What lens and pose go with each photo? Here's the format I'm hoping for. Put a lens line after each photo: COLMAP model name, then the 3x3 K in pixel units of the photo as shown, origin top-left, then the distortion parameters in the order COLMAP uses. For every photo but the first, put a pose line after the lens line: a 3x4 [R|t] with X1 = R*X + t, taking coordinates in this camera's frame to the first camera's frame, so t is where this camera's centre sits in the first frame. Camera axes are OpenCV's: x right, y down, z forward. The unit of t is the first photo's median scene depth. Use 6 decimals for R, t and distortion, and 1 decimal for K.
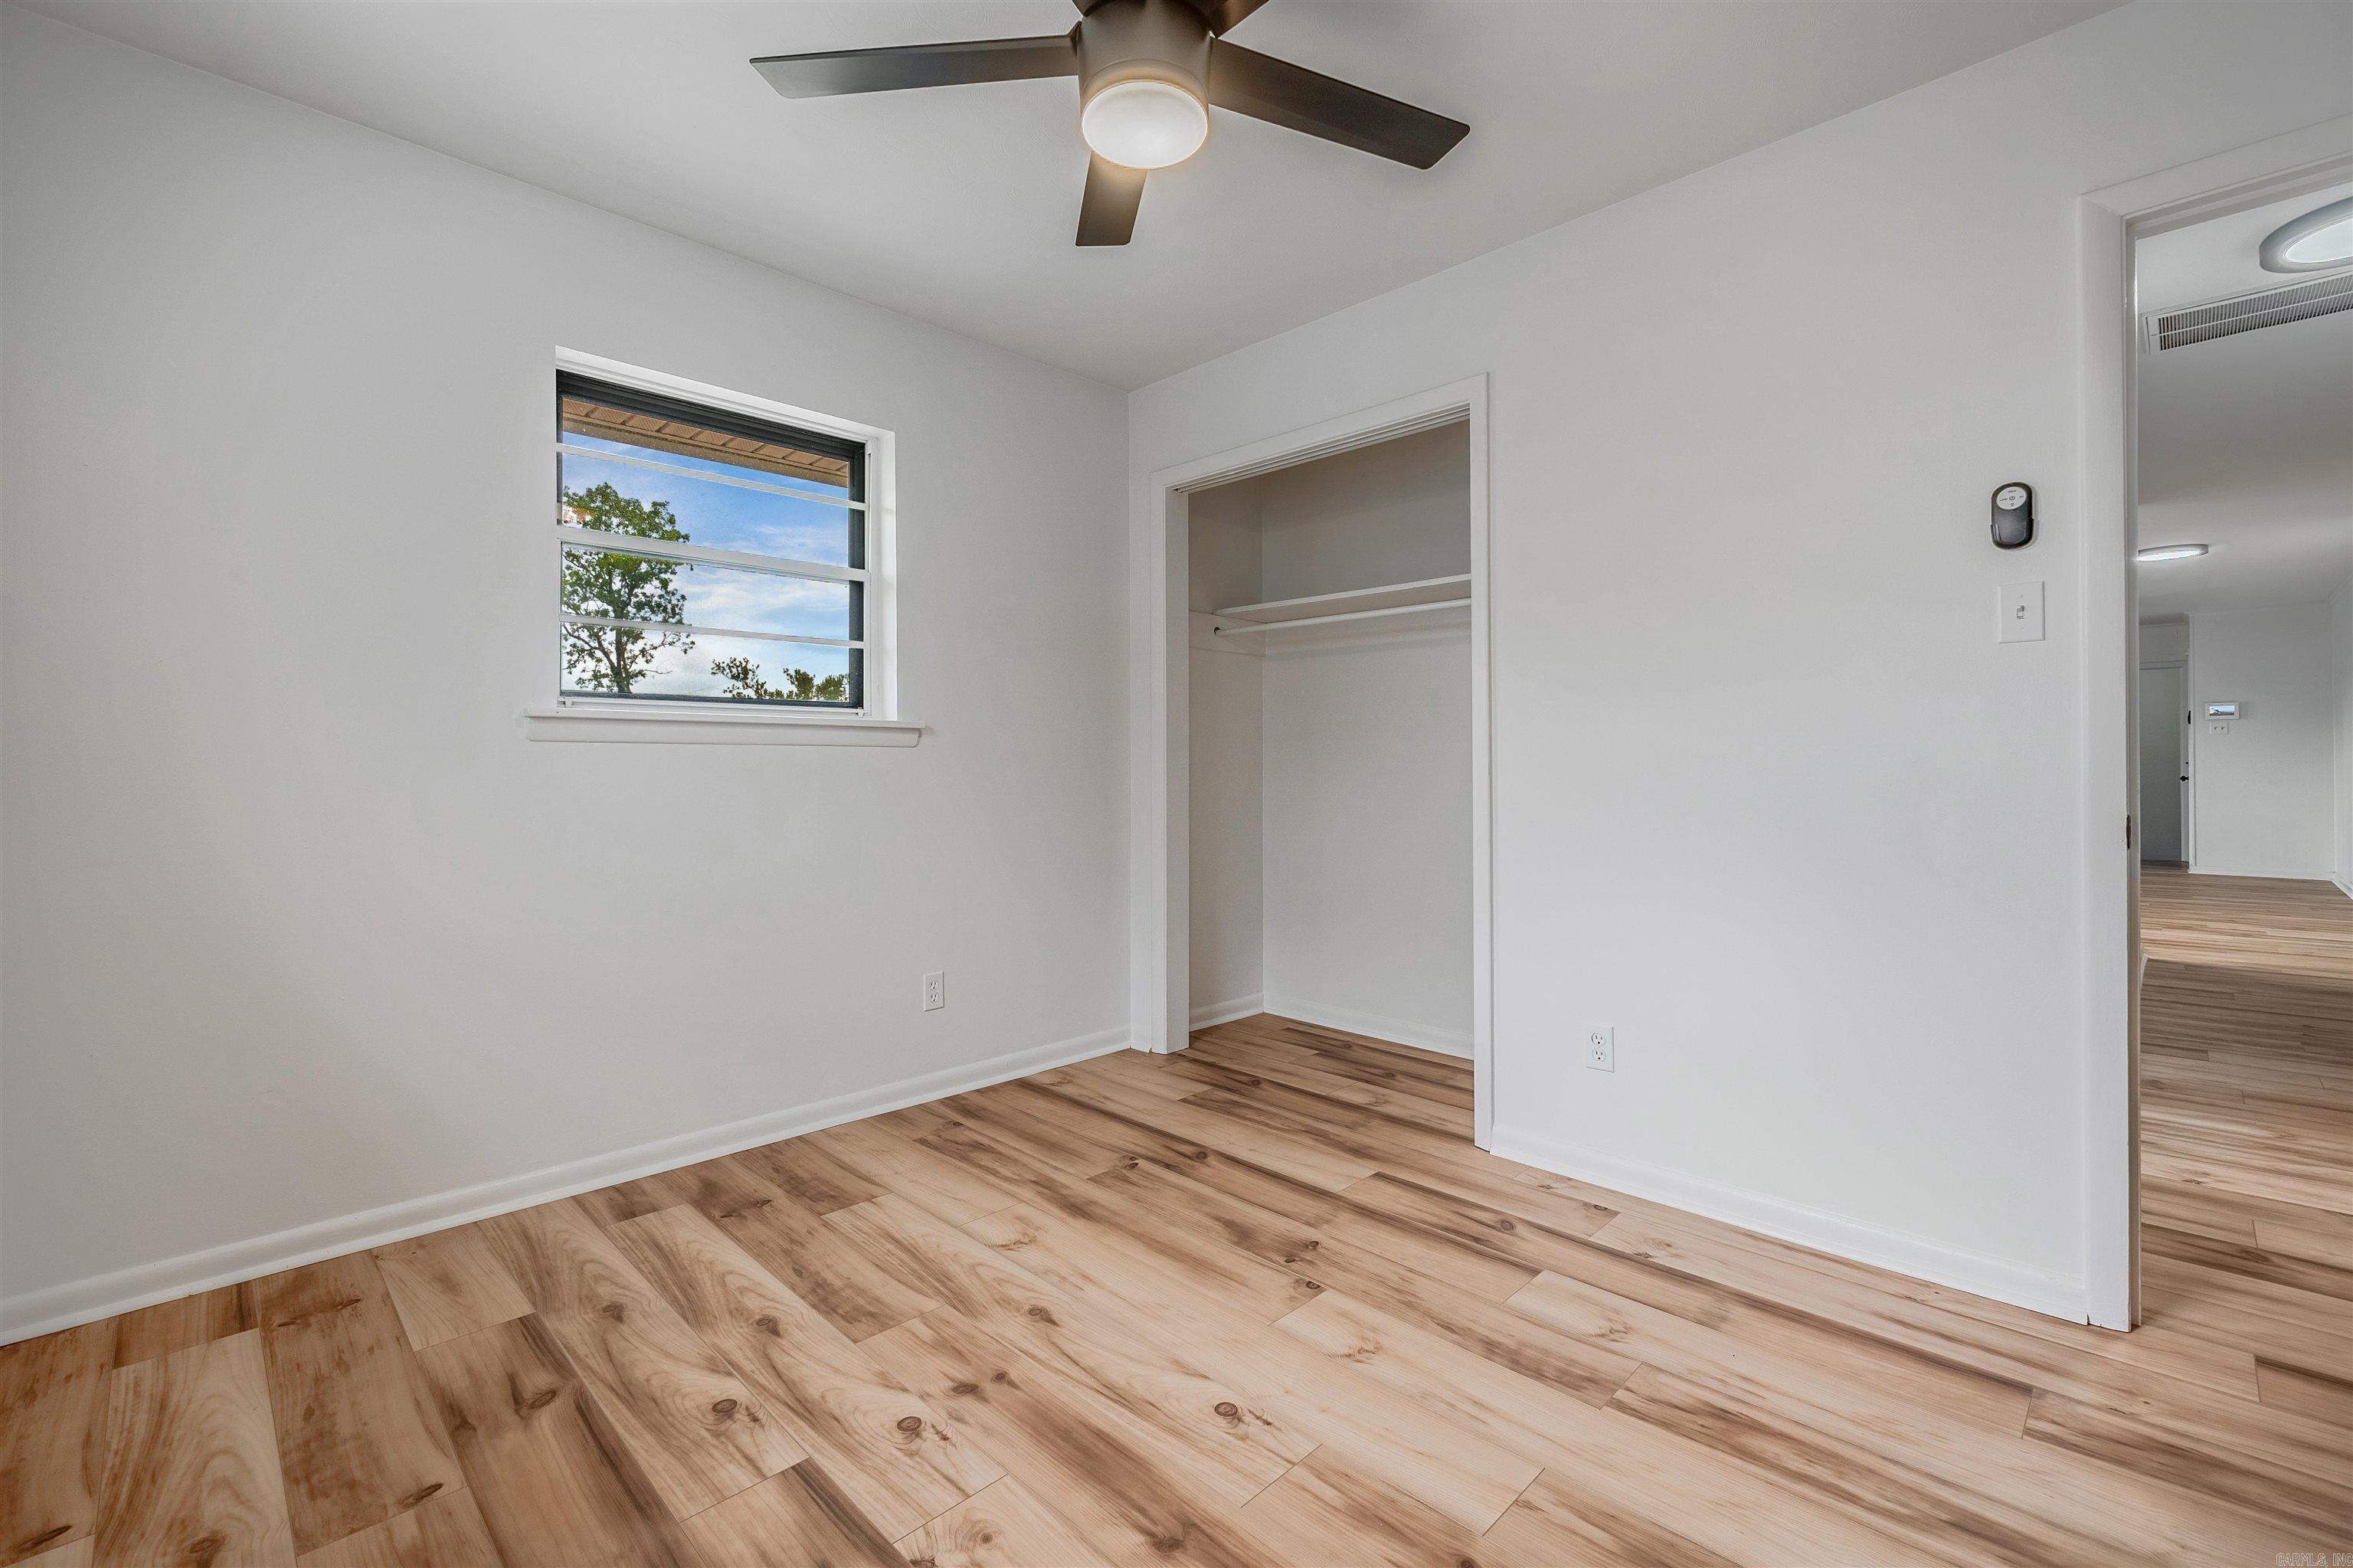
lens RADIAL K [[1024.1, 0, 1172.3], [0, 1024.1, 778.3], [0, 0, 1]] dist [-0.005034, -0.001263]
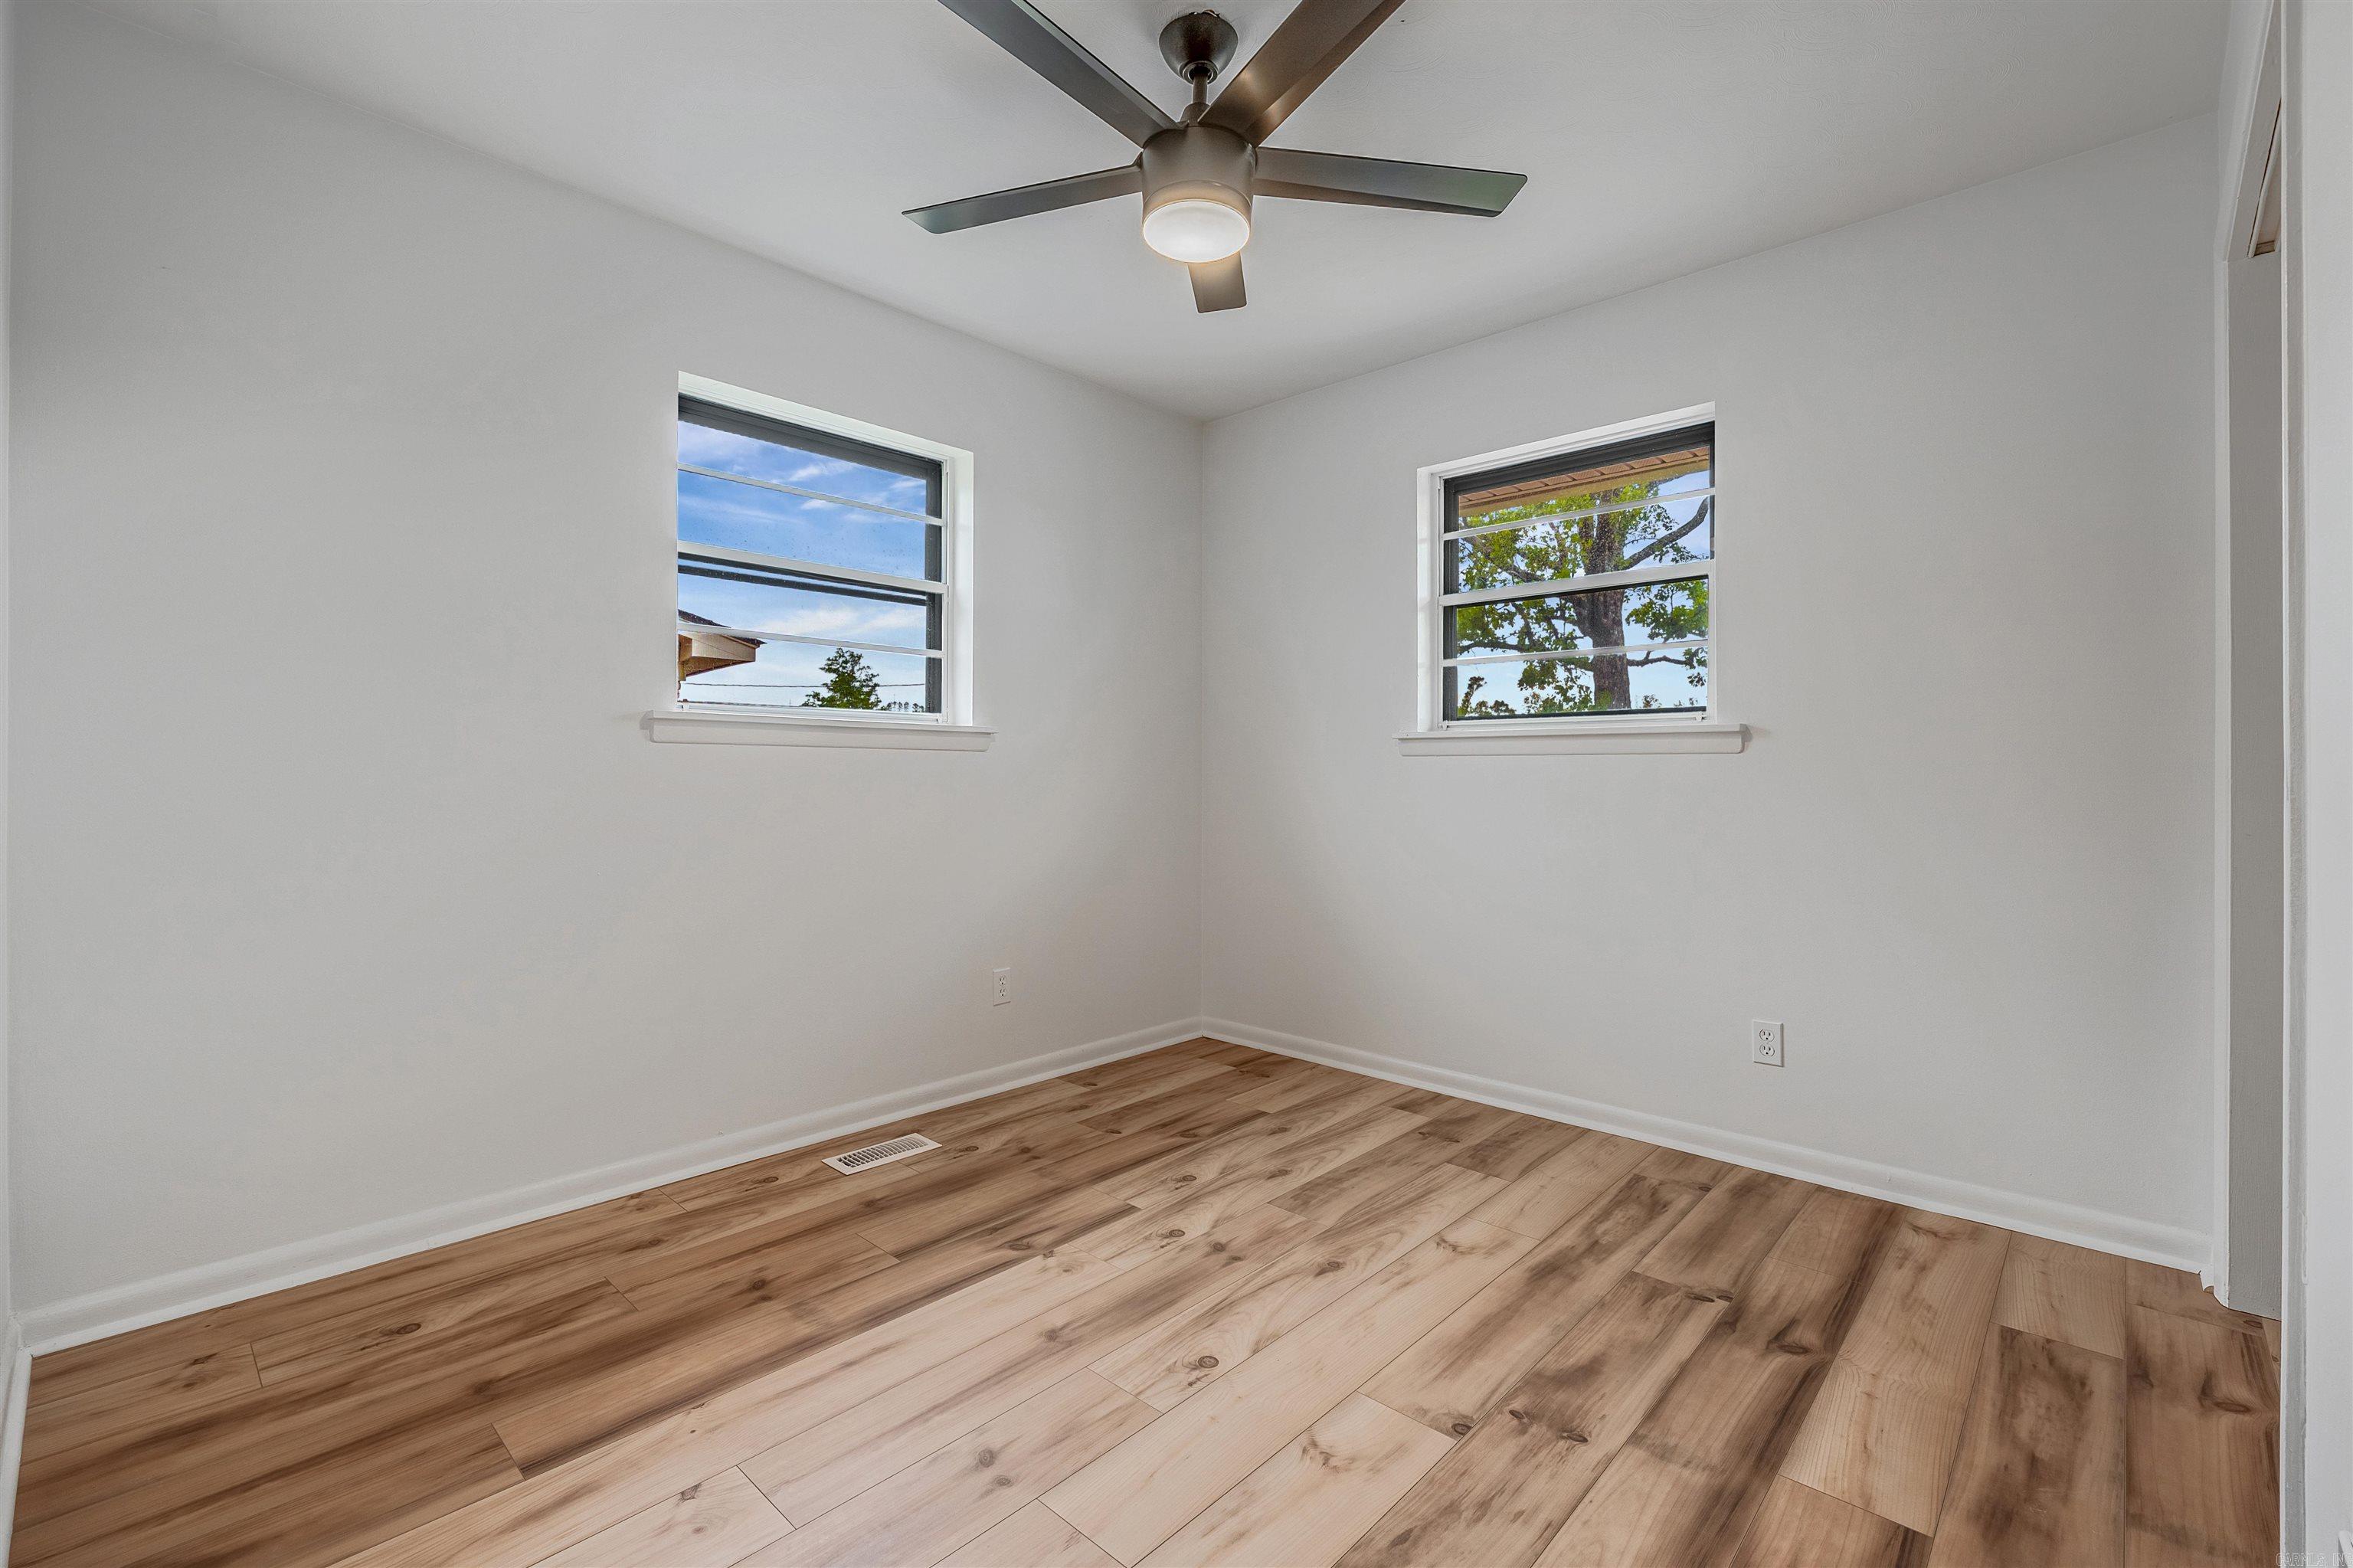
lens RADIAL K [[1024.1, 0, 1150.8], [0, 1024.1, 773.6], [0, 0, 1]] dist [-0.005034, -0.001263]
pose [[0.008215, 0.001169, -0.999966, 0.831962], [-0.015282, 0.999883, 0.001043, -0.007646], [0.999849, 0.015273, 0.008232, 0.669946]]
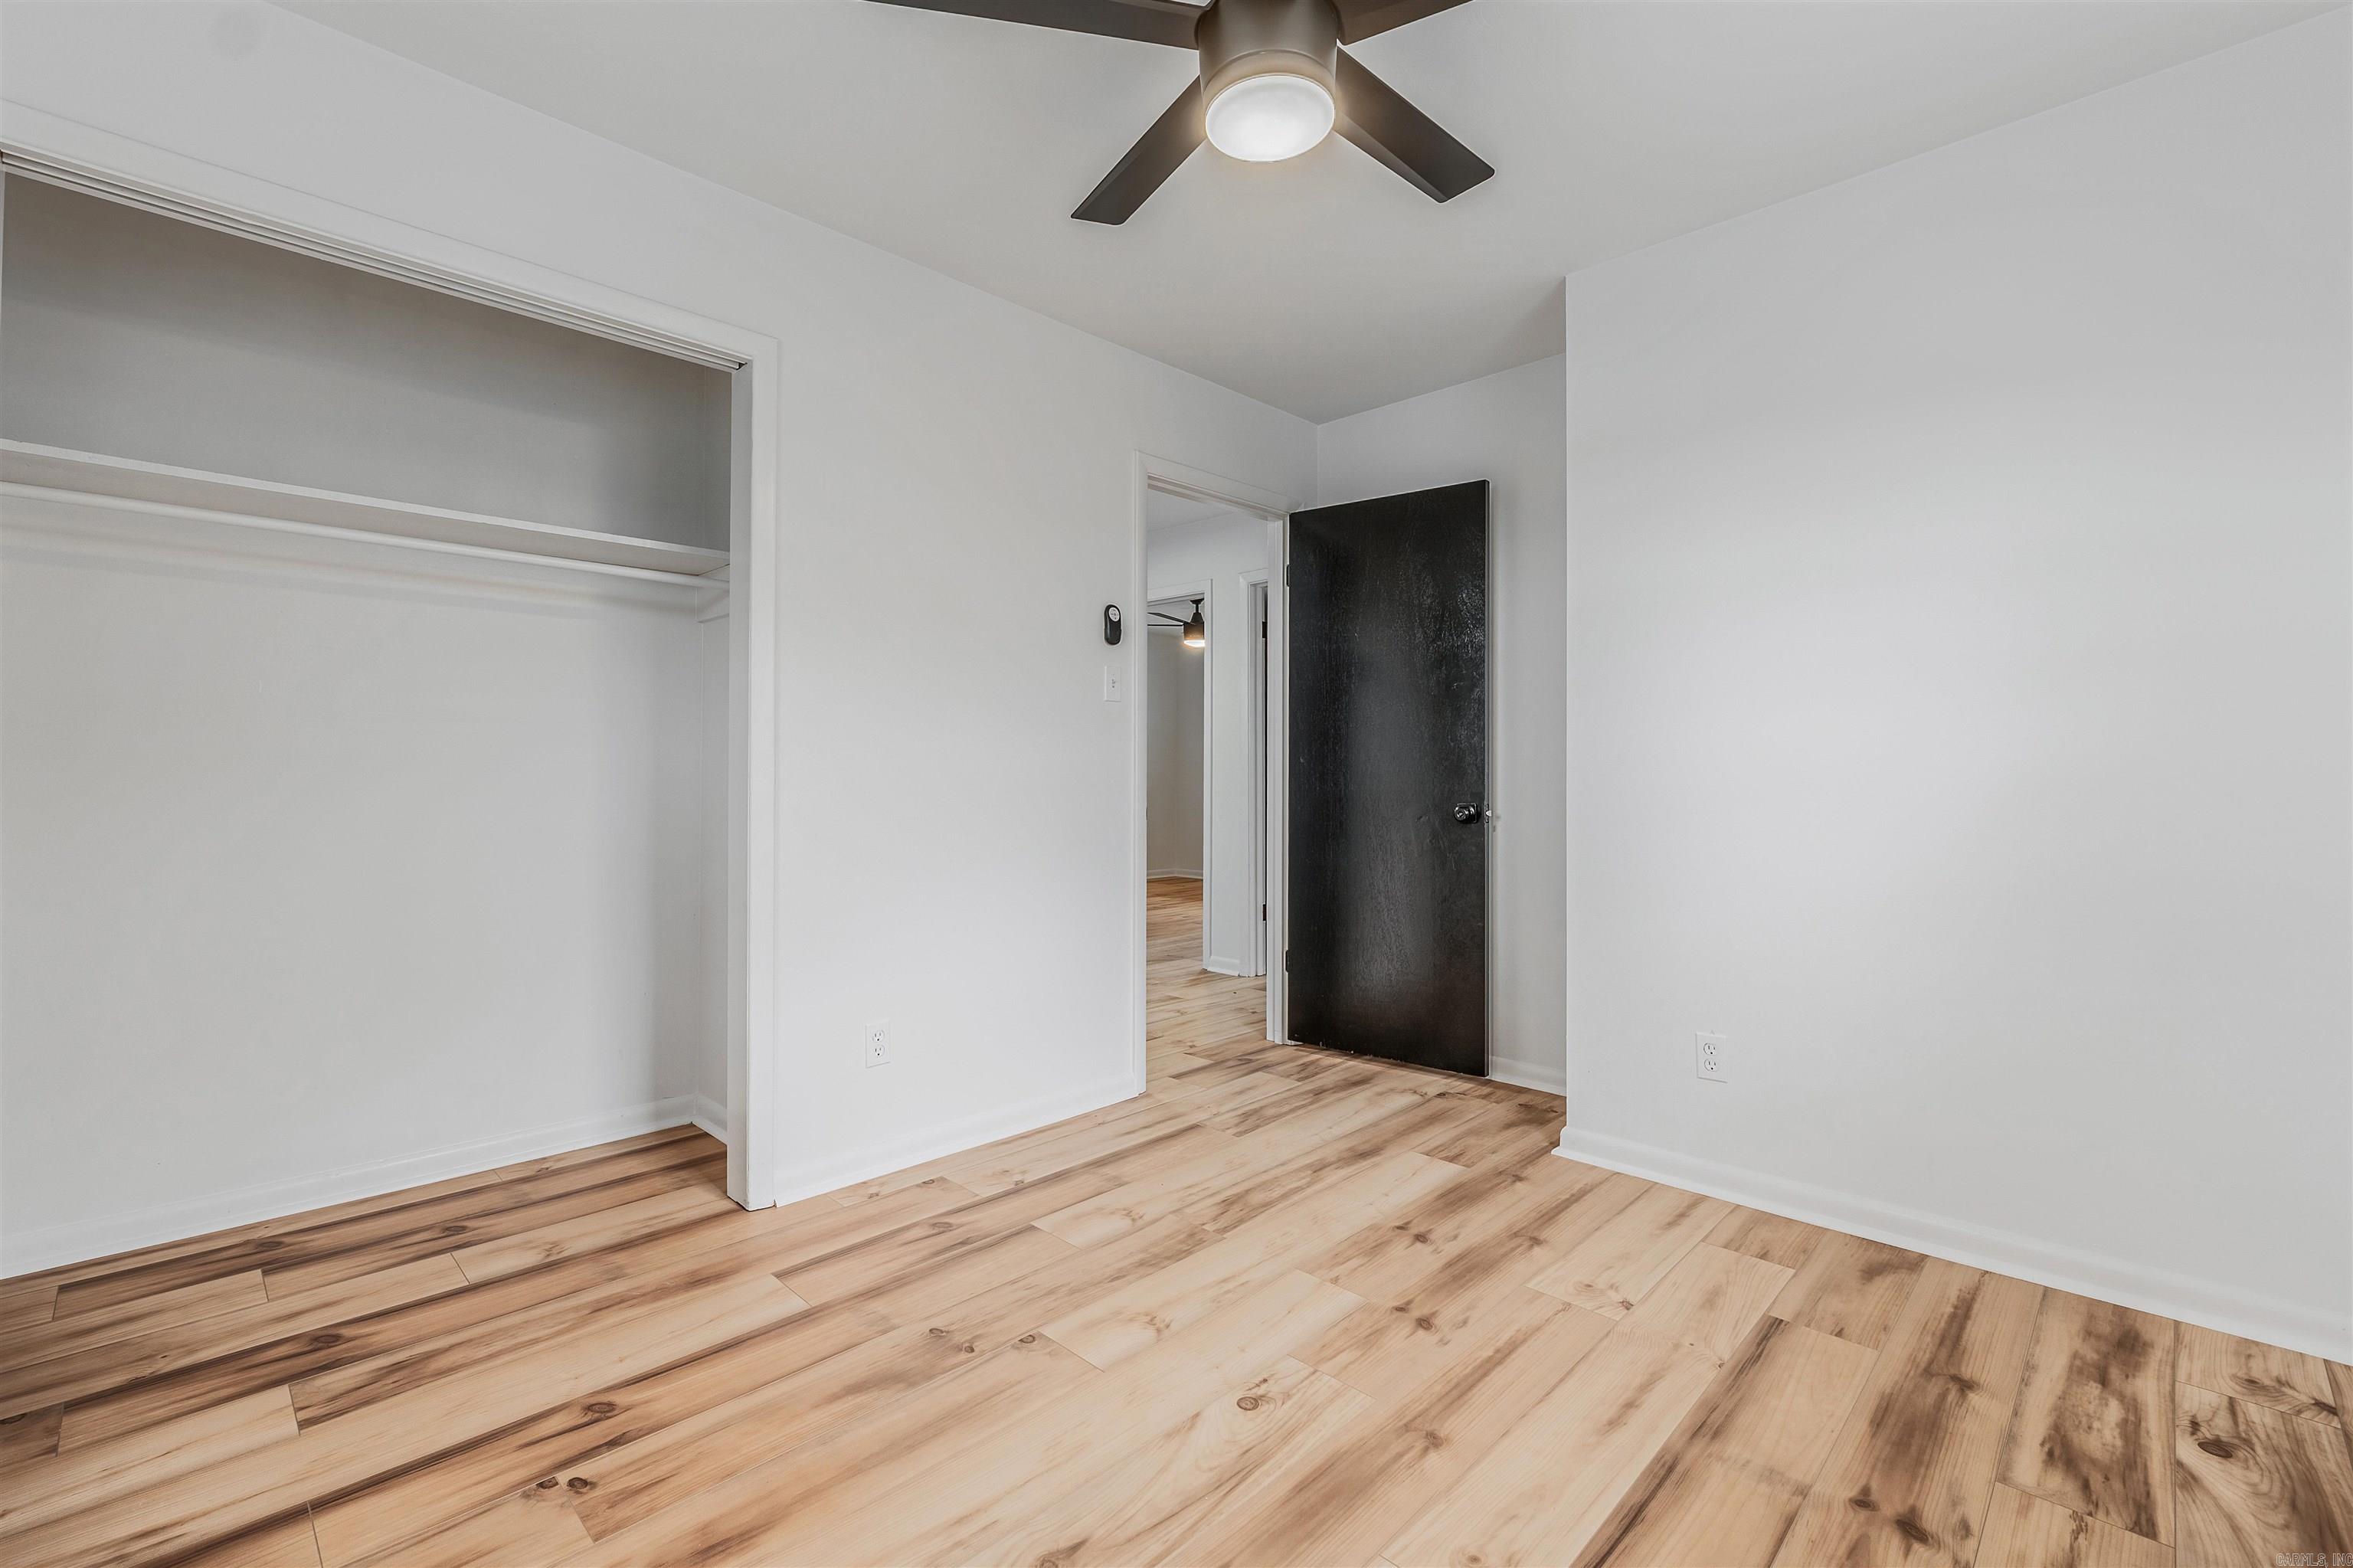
lens RADIAL K [[1024.1, 0, 1192.2], [0, 1024.1, 776.7], [0, 0, 1]] dist [-0.005034, -0.001263]
pose [[-0.024605, -0.001969, 0.999695, -0.701147], [0.011118, 0.999936, 0.002244, -0.007422], [-0.999635, 0.011170, -0.024582, 0.781787]]
